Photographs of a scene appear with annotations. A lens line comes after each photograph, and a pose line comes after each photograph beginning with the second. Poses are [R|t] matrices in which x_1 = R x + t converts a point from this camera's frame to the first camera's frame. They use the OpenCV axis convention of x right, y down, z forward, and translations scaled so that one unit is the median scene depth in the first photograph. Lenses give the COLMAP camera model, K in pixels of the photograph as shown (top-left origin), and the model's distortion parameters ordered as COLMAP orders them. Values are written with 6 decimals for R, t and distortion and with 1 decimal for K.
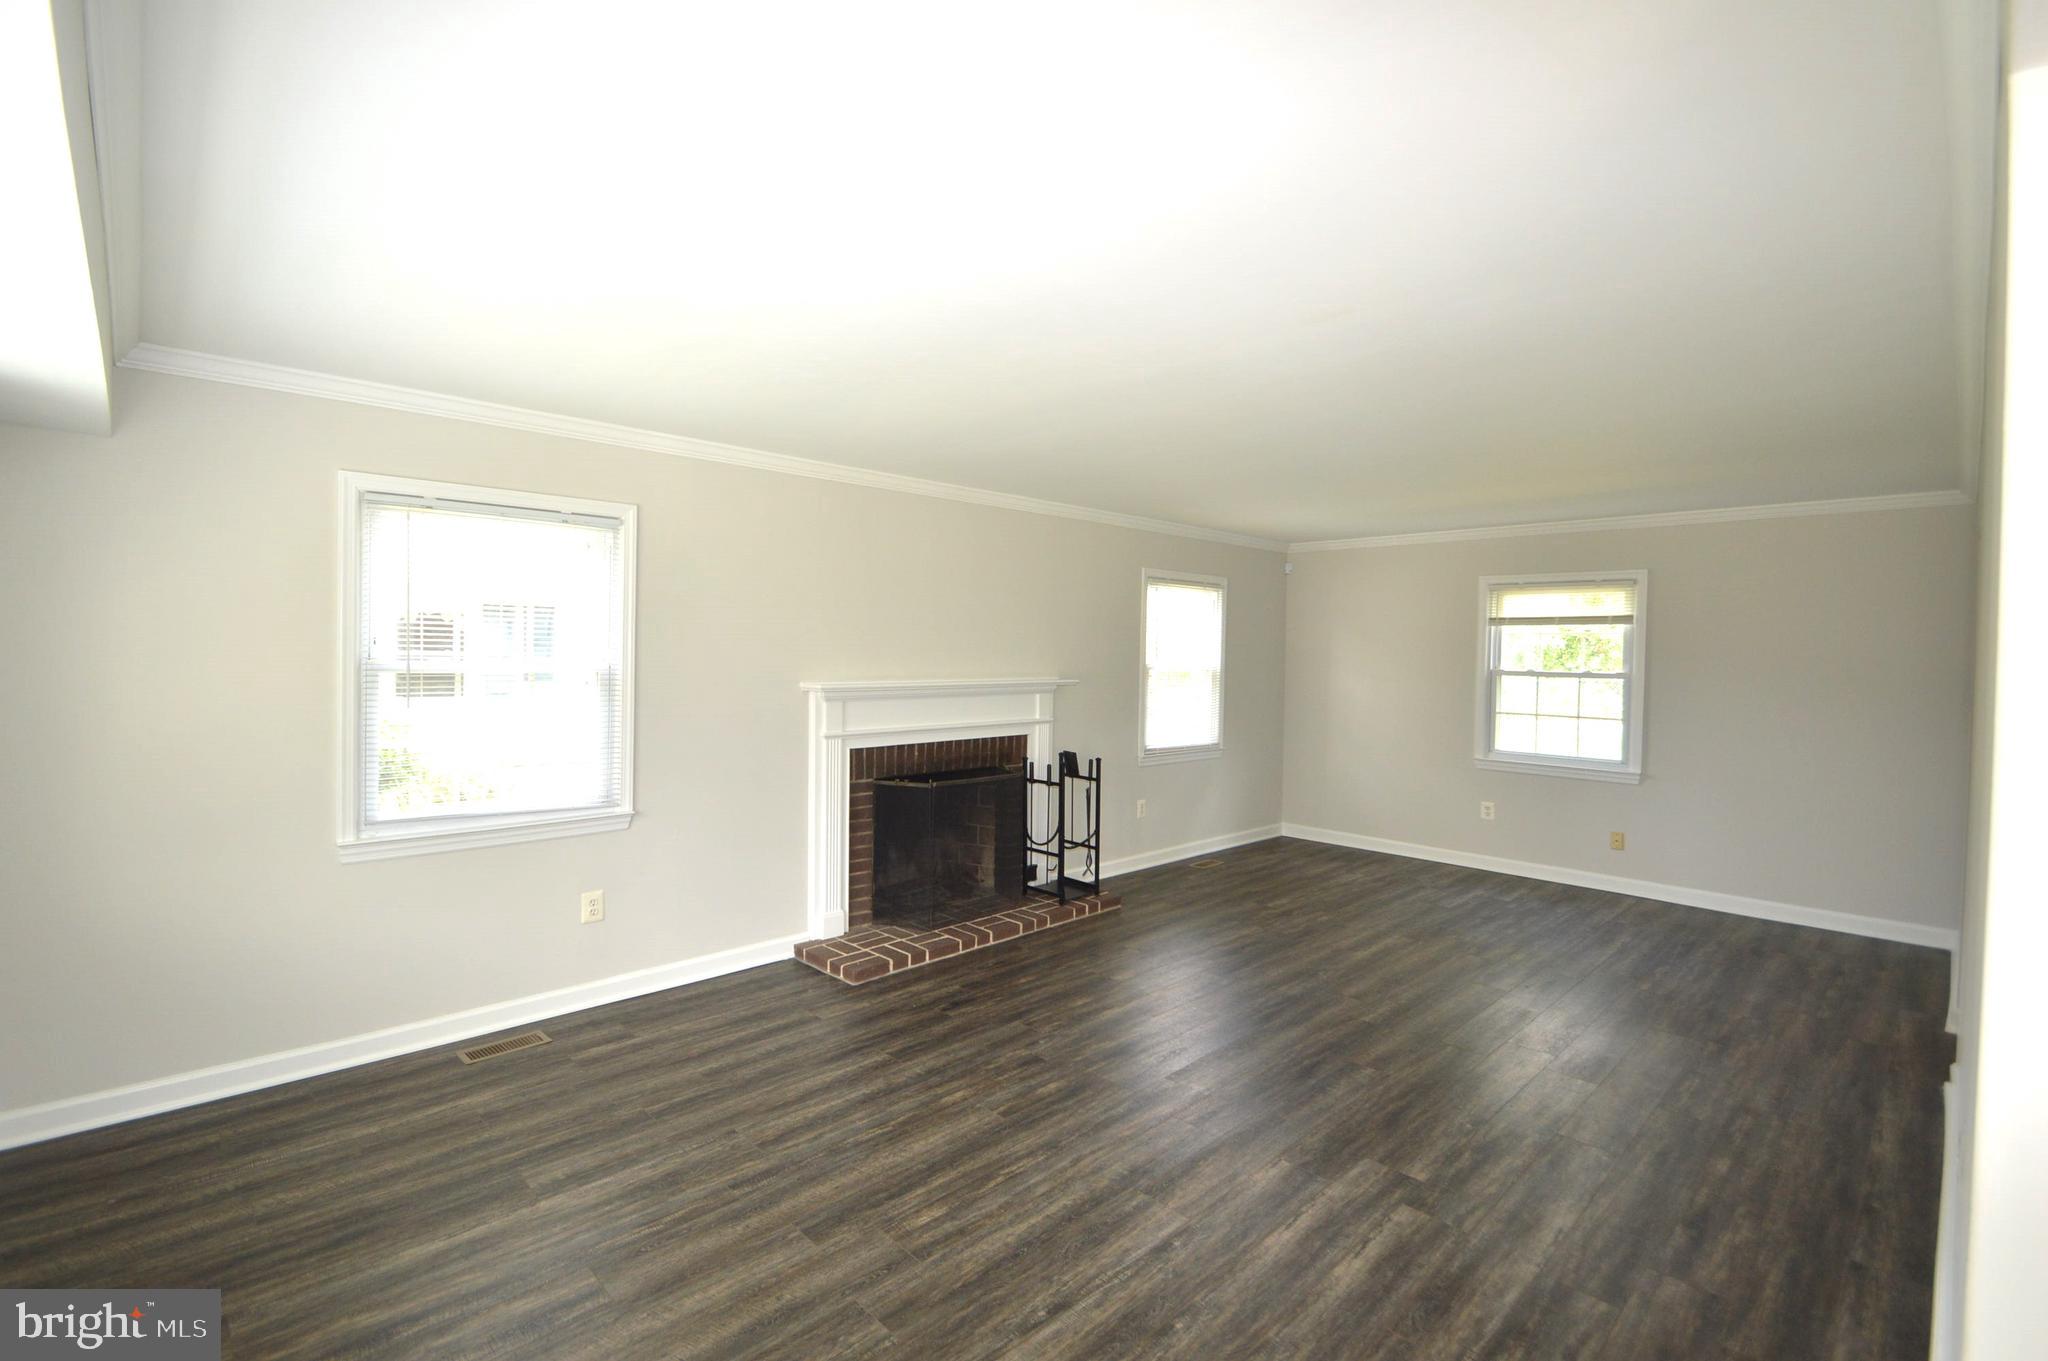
lens RADIAL K [[910.7, 0, 1031.2], [0, 910.7, 666.5], [0, 0, 1]] dist [0.014023, -0.020786]
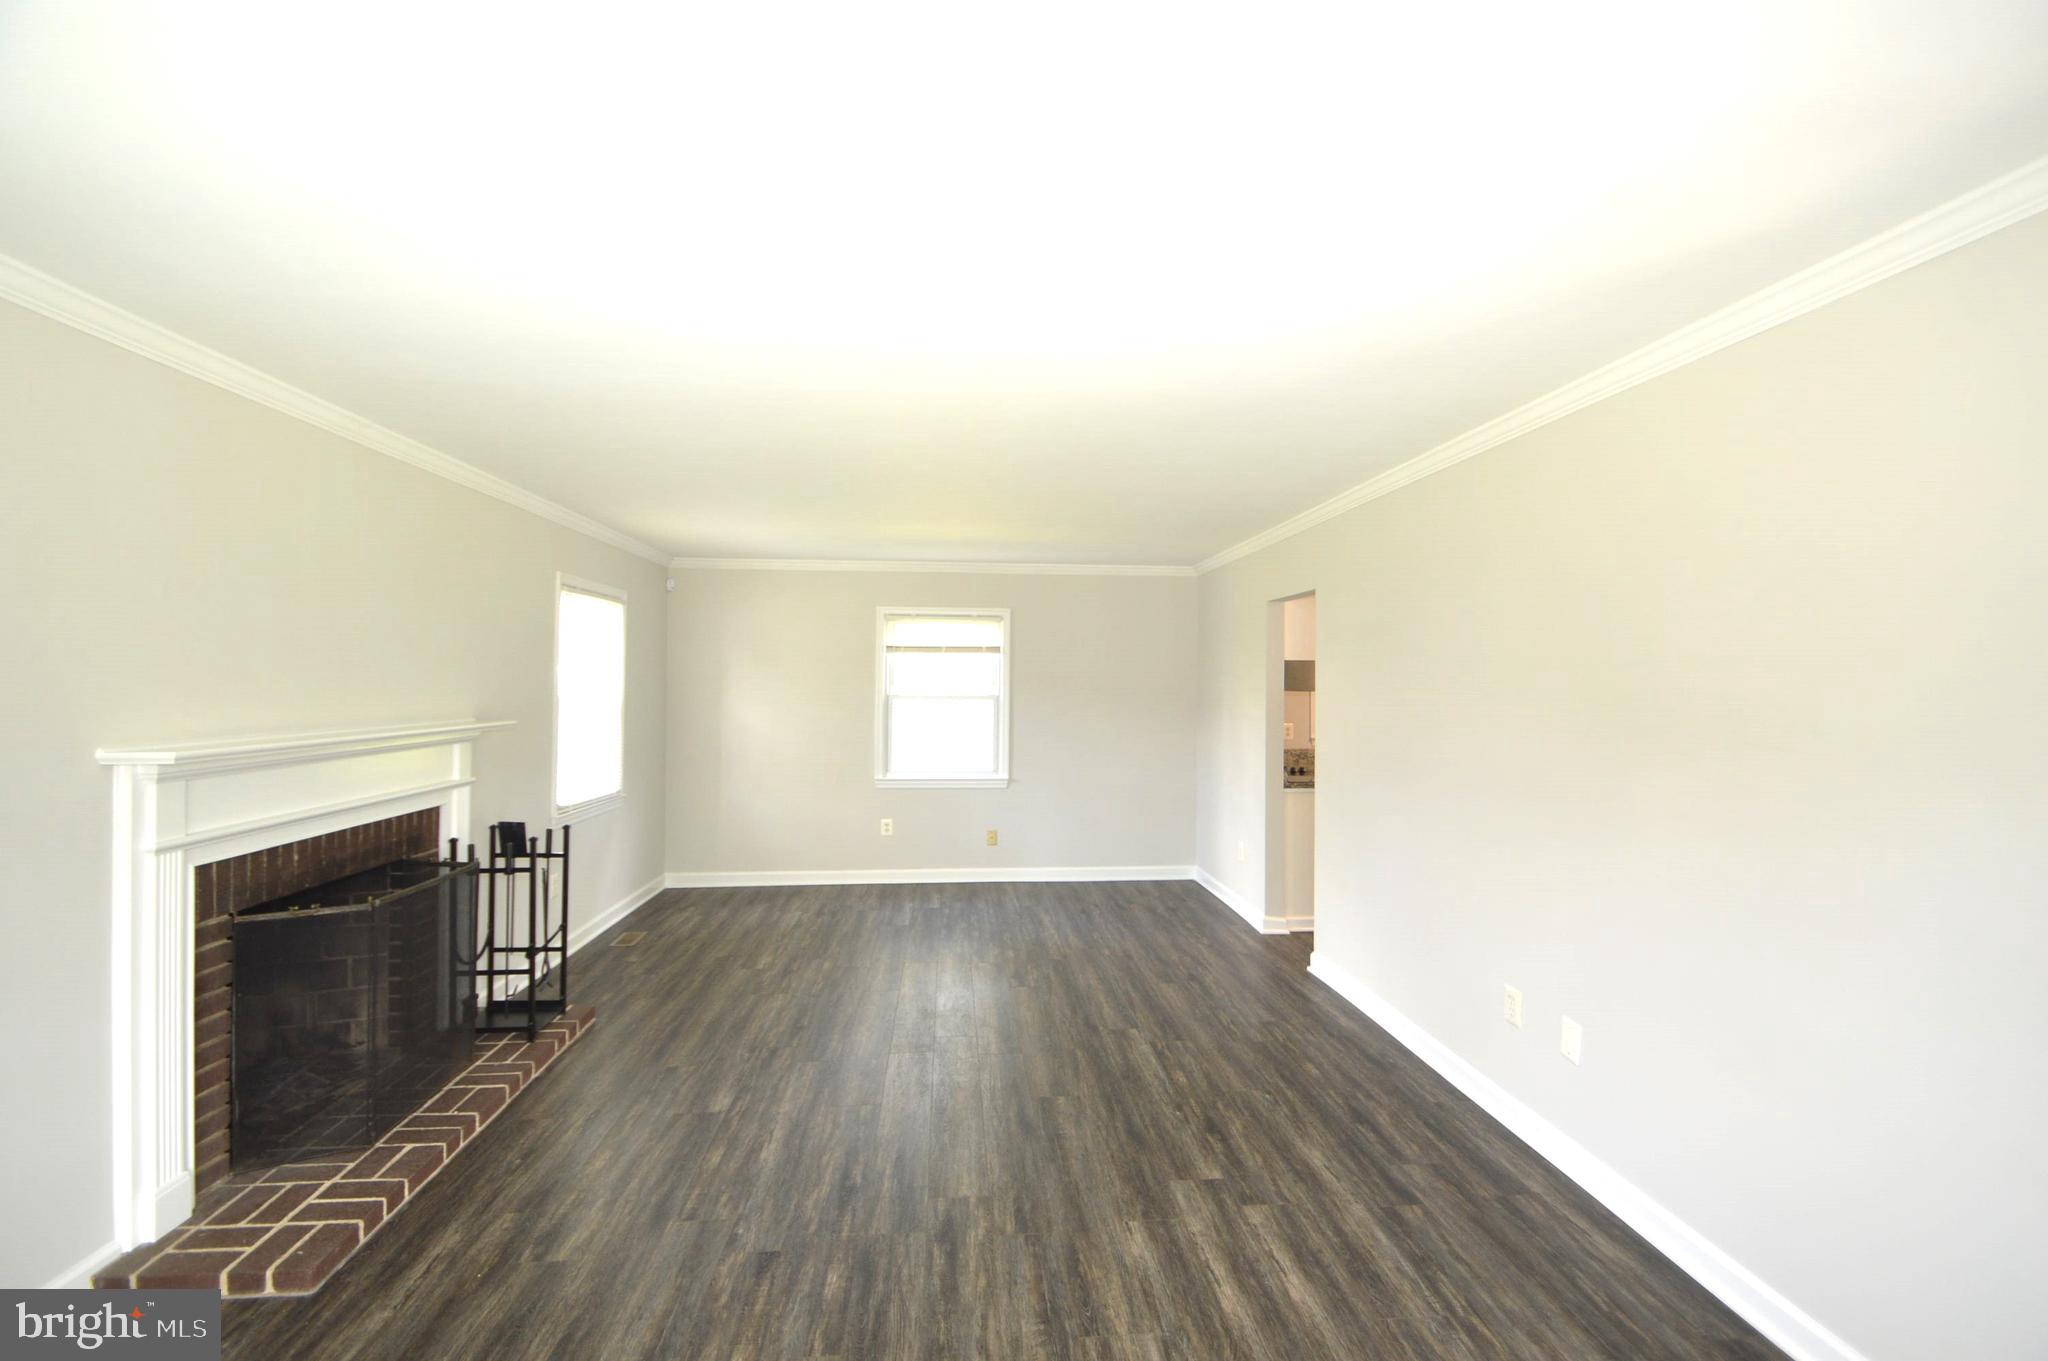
lens RADIAL K [[910.7, 0, 1031.2], [0, 910.7, 666.5], [0, 0, 1]] dist [0.014023, -0.020786]
pose [[0.630113, 0.002217, 0.776500, -0.291554], [0.018863, 0.999657, -0.018161, -0.008534], [-0.776274, 0.026090, 0.629855, 0.265445]]
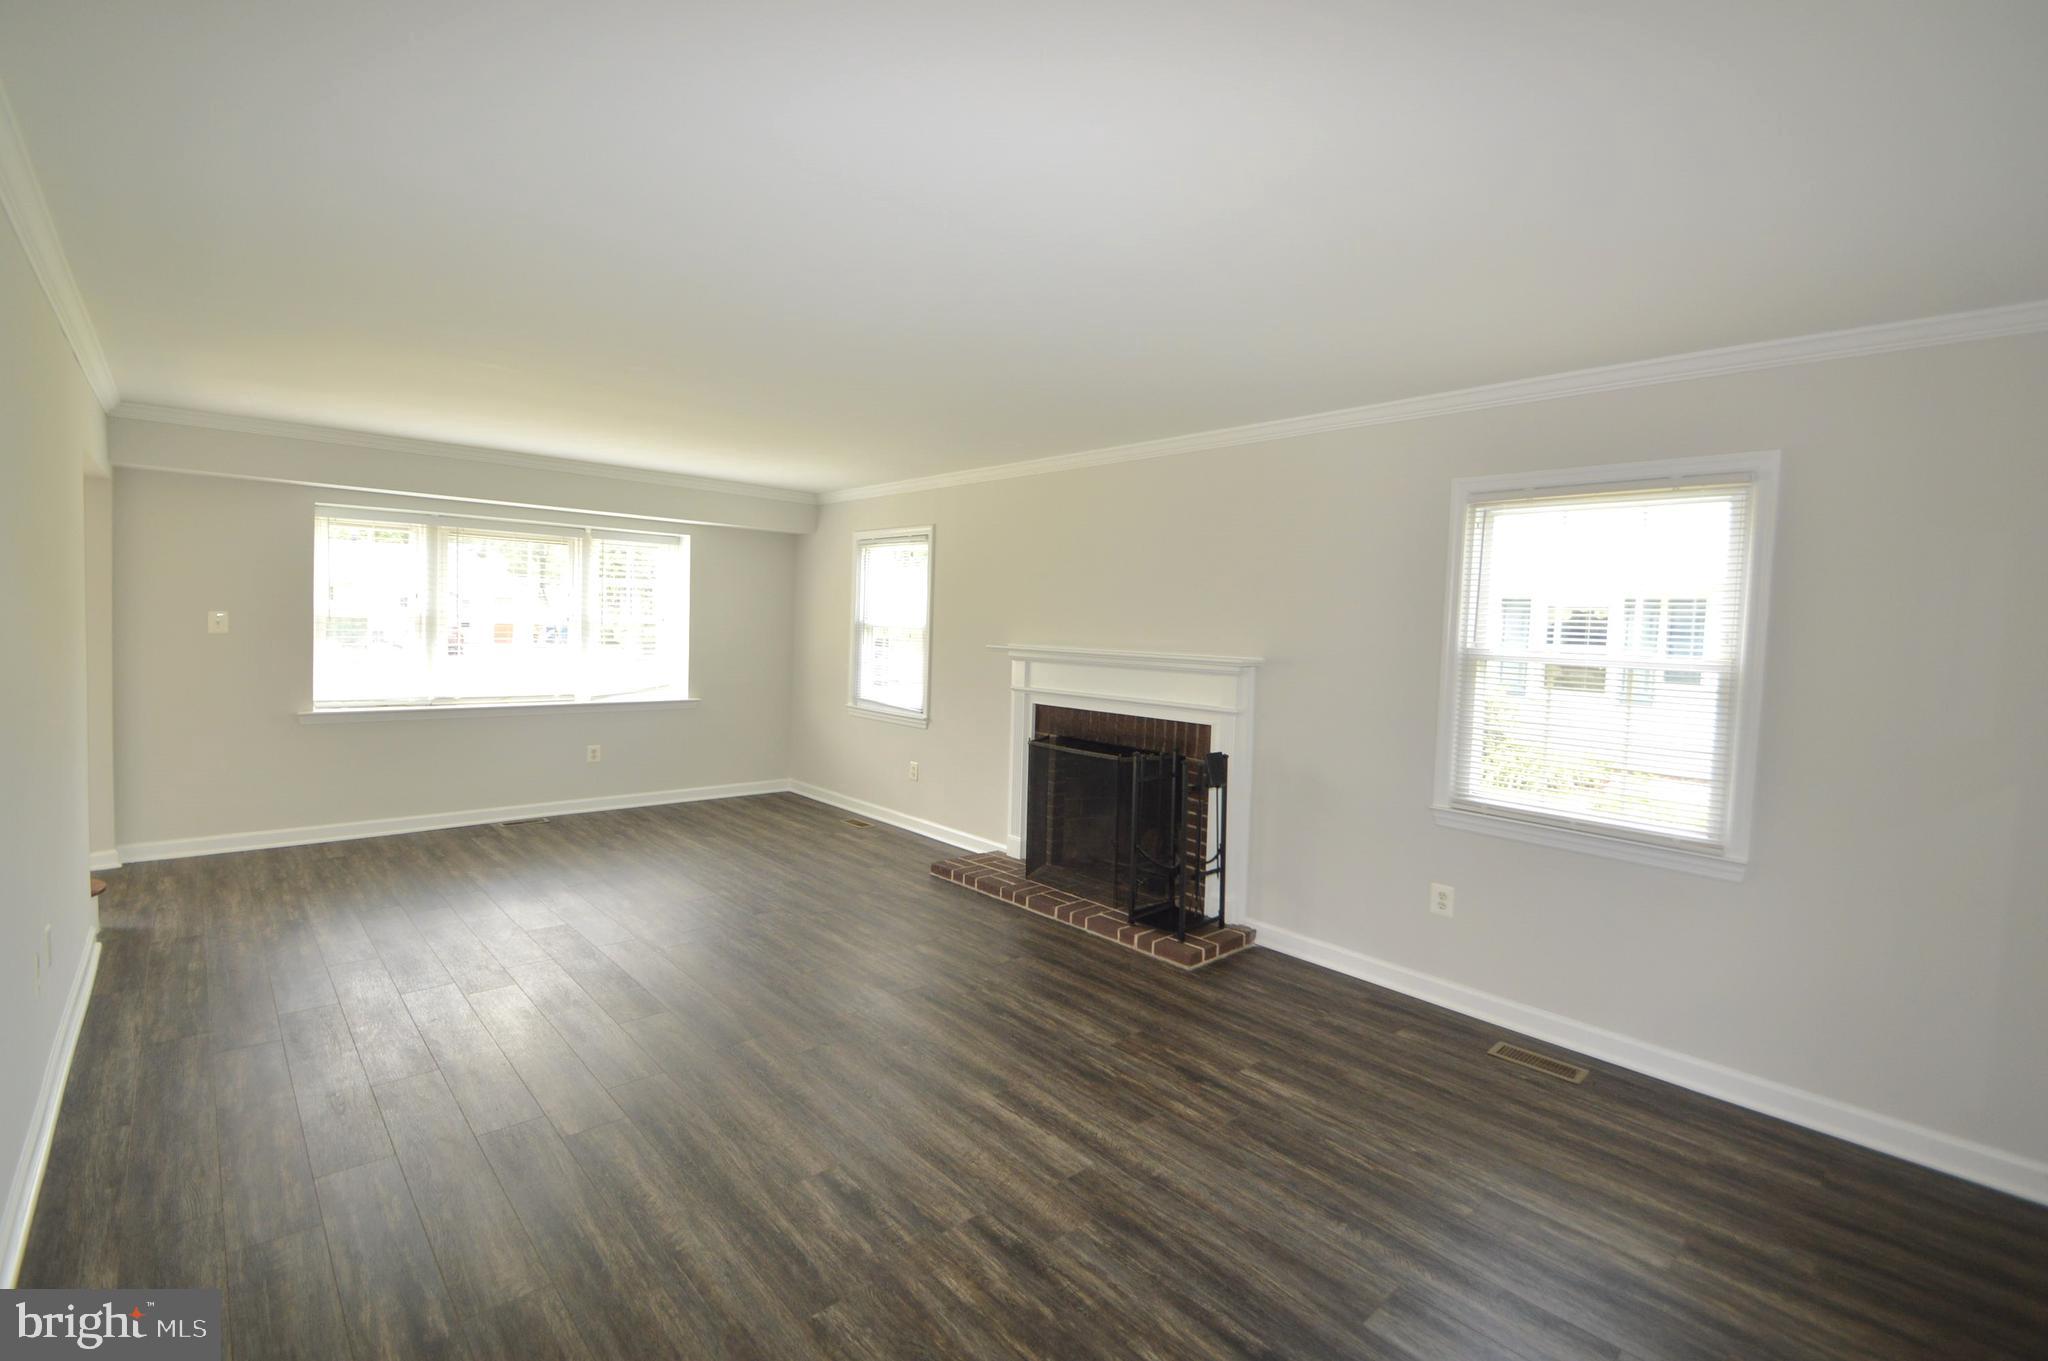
lens RADIAL K [[906.8, 0, 1032.8], [0, 906.8, 672.6], [0, 0, 1]] dist [-0.002391, -0.011428]
pose [[-0.029556, 0.040367, -0.998748, 0.913132], [-0.050257, 0.997860, 0.041818, 0.003274], [0.998299, 0.051430, -0.027464, 0.988450]]
